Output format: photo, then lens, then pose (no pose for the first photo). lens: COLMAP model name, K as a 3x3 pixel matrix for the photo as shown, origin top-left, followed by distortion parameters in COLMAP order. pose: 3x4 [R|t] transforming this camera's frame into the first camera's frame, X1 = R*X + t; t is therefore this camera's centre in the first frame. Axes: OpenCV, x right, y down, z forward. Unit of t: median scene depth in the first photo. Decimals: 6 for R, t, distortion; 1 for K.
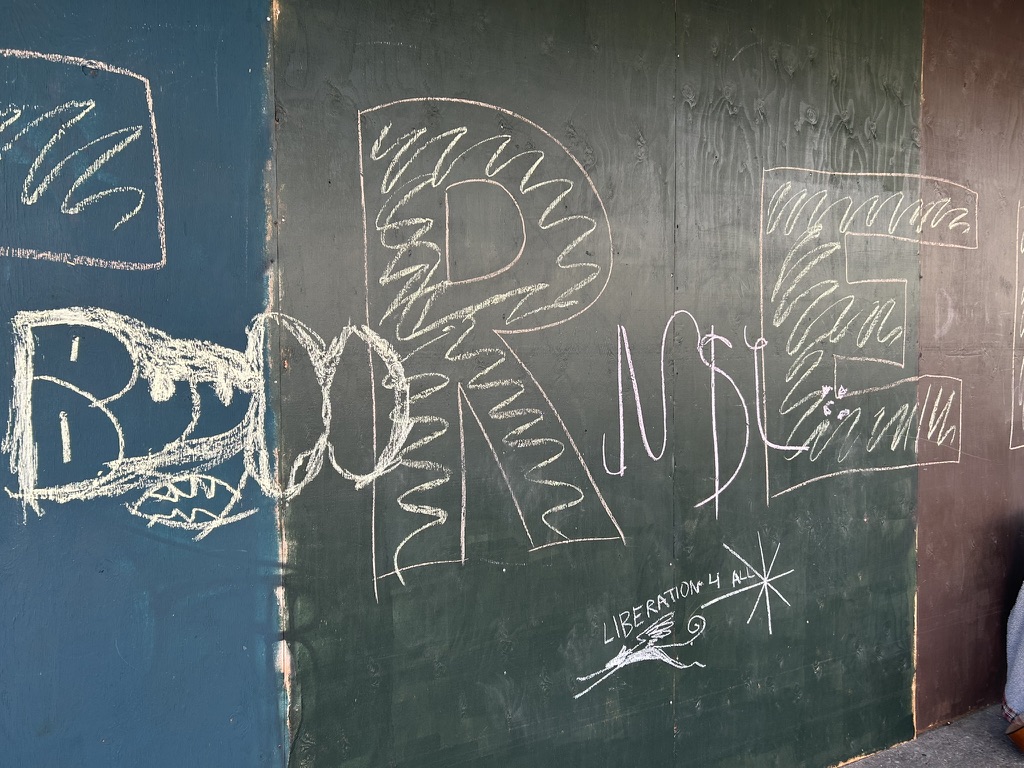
lens RADIAL K [[756.7, 0, 515.0], [0, 756.7, 388.7], [0, 0, 1]] dist [0.056669, -0.057194]
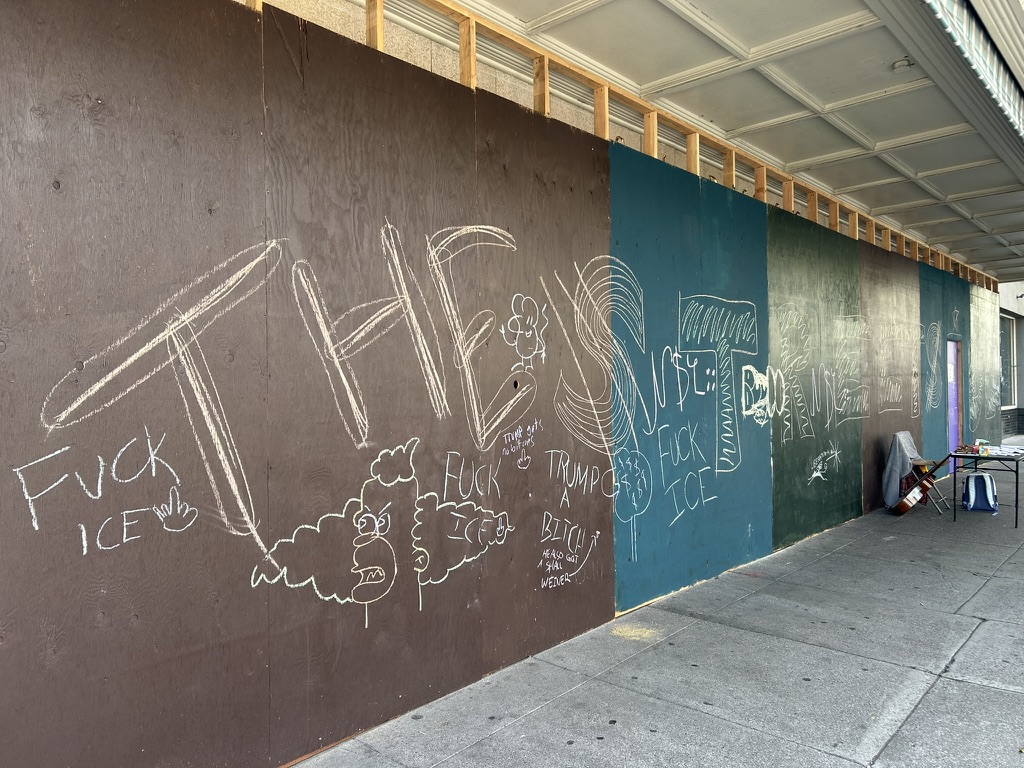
lens RADIAL K [[760.8, 0, 507.1], [0, 760.8, 385.8], [0, 0, 1]] dist [0.080335, -0.104161]
pose [[0.939508, -0.004151, 0.342502, -1.977387], [0.018606, 0.999069, -0.038929, 0.082860], [-0.342021, 0.042947, 0.938710, -1.442613]]
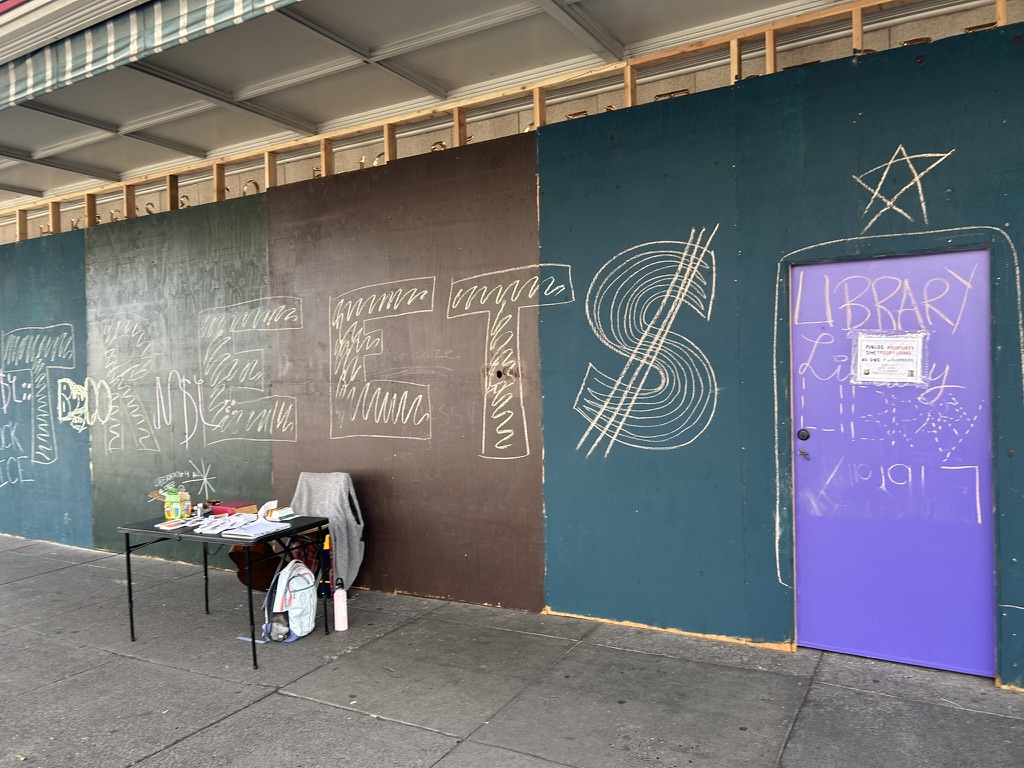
lens RADIAL K [[757.5, 0, 510.0], [0, 757.5, 375.5], [0, 0, 1]] dist [0.092535, -0.124243]
pose [[0.510069, -0.001861, -0.860131, 3.046890], [-0.008627, 0.999936, -0.007279, -0.072023], [0.860090, 0.011133, 0.510021, 0.607895]]
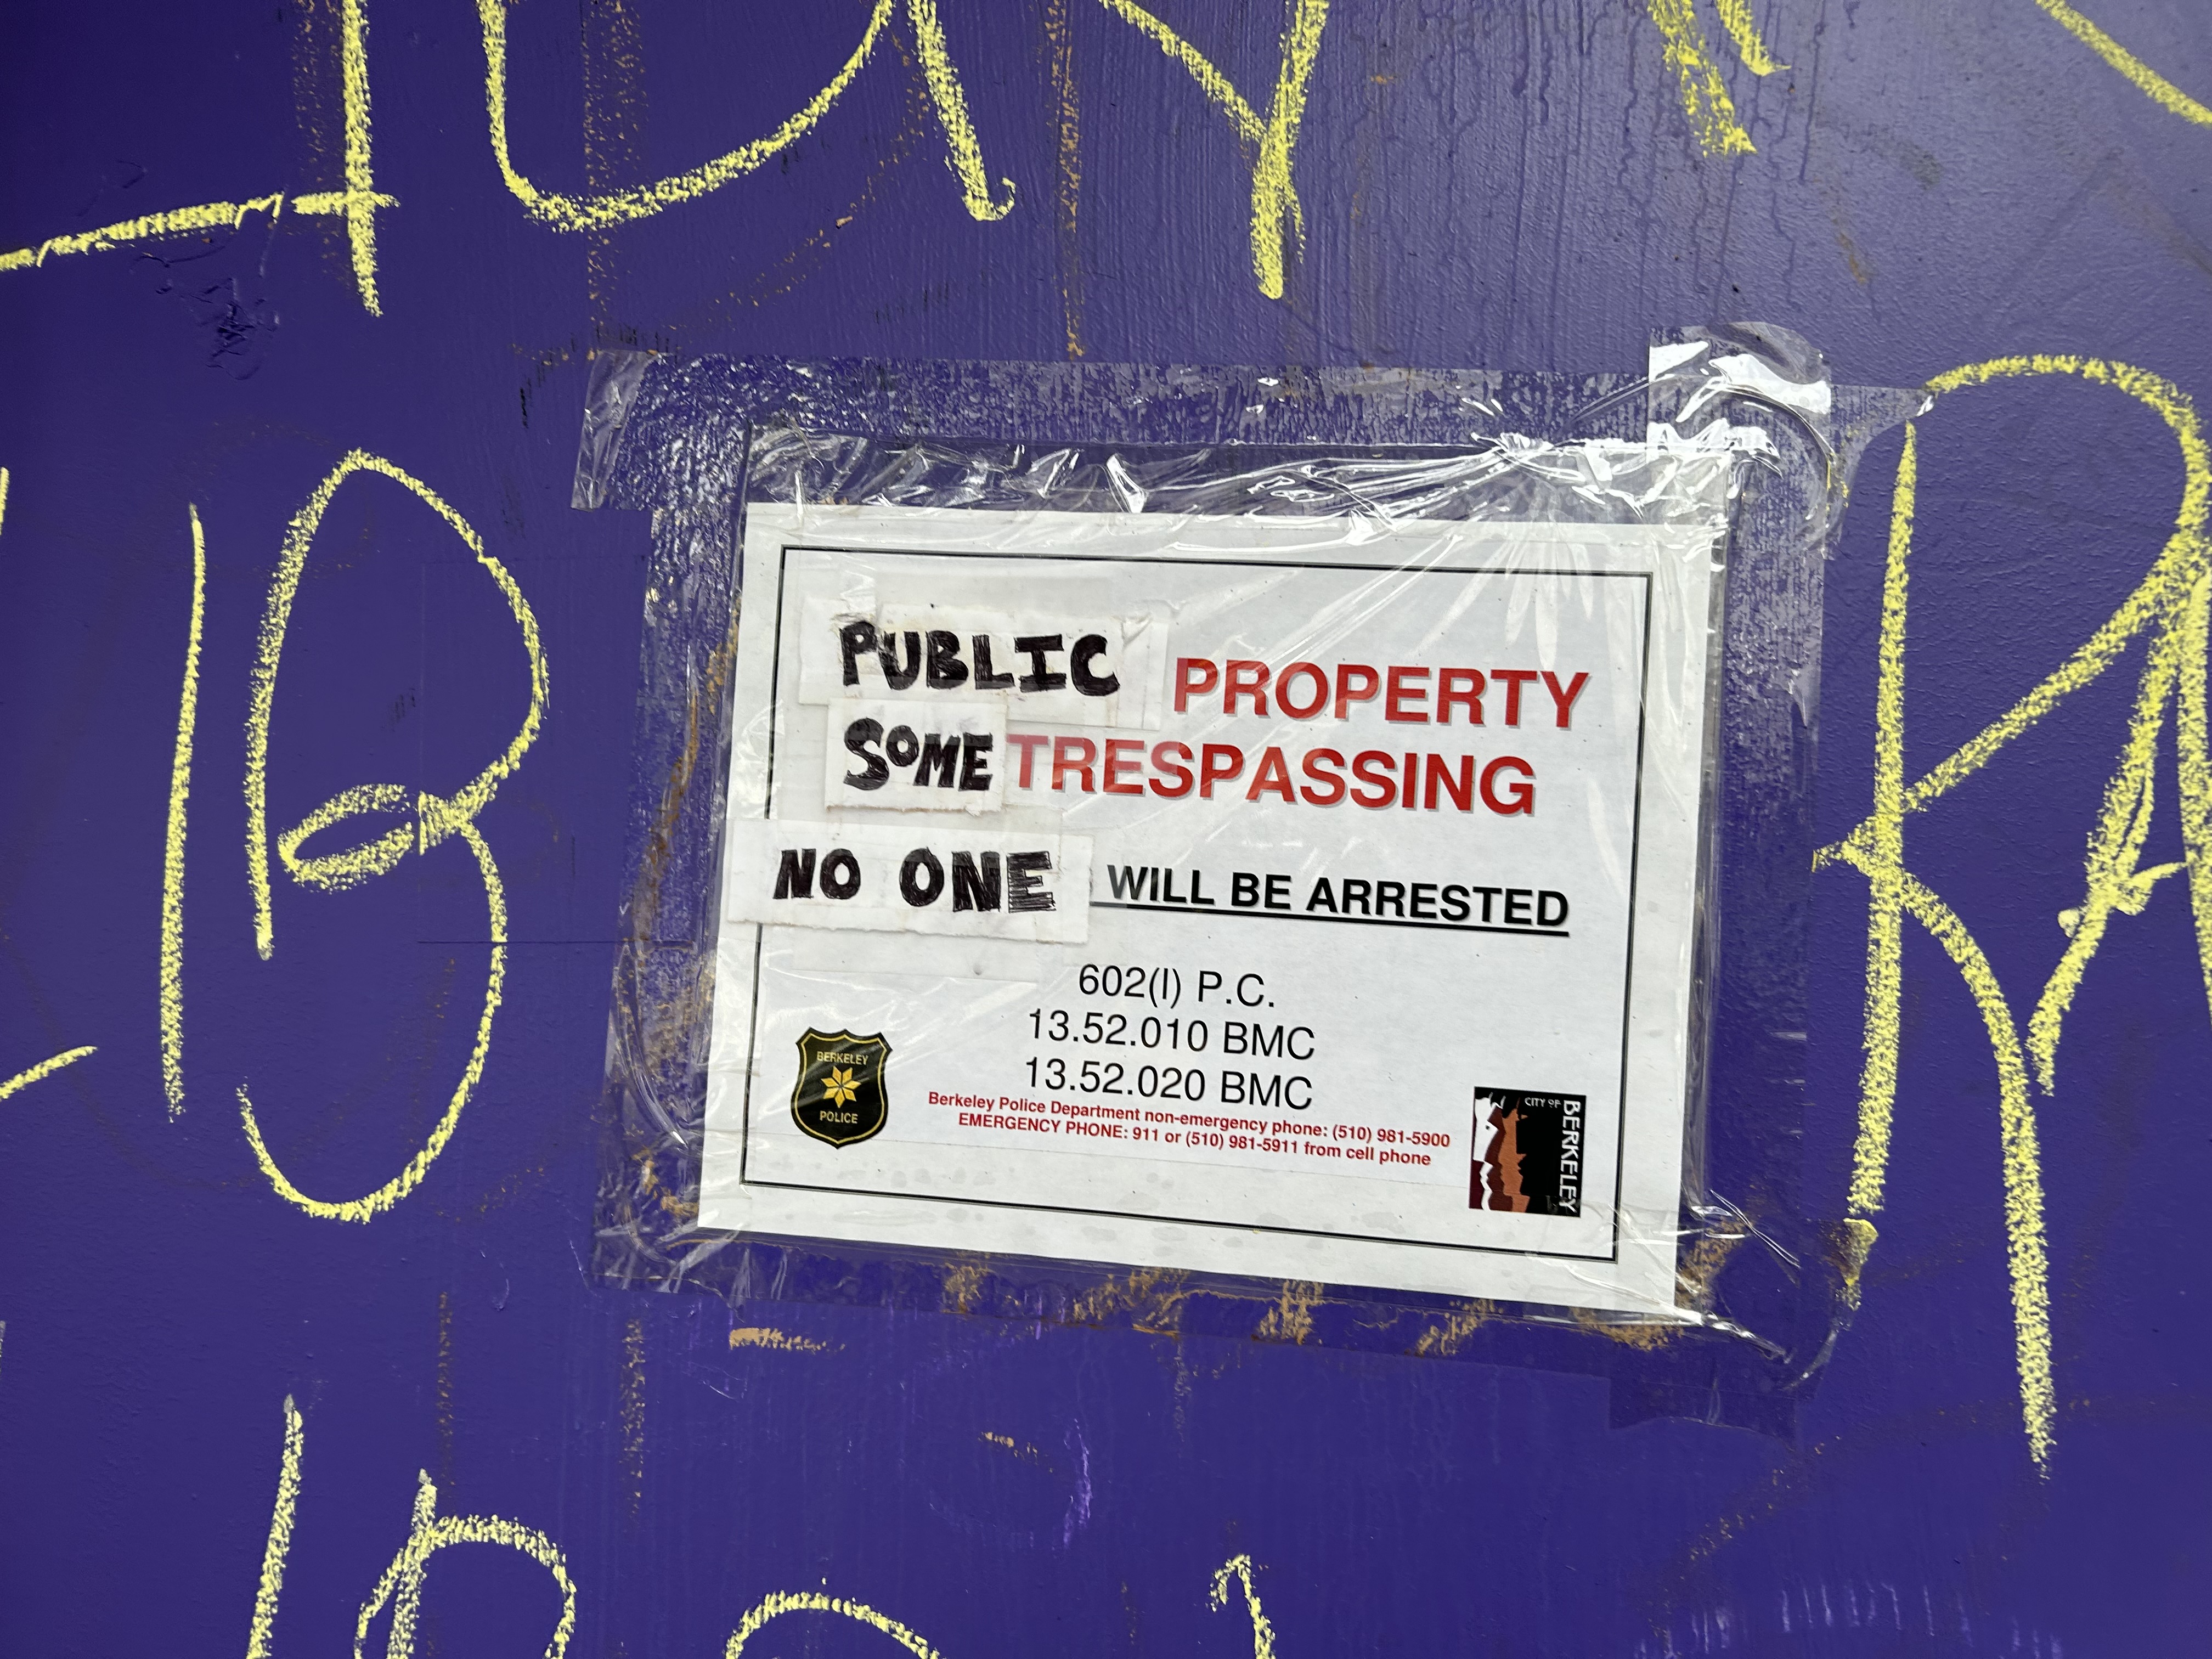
lens RADIAL K [[1680.2, 0, 1155.3], [0, 1680.2, 810.6], [0, 0, 1]] dist [0.058923, -0.063782]
pose [[0.802136, -0.015713, -0.596934, 2.243485], [-0.038650, 0.996191, -0.078159, -0.113786], [0.595889, 0.085765, 0.798474, 1.854634]]
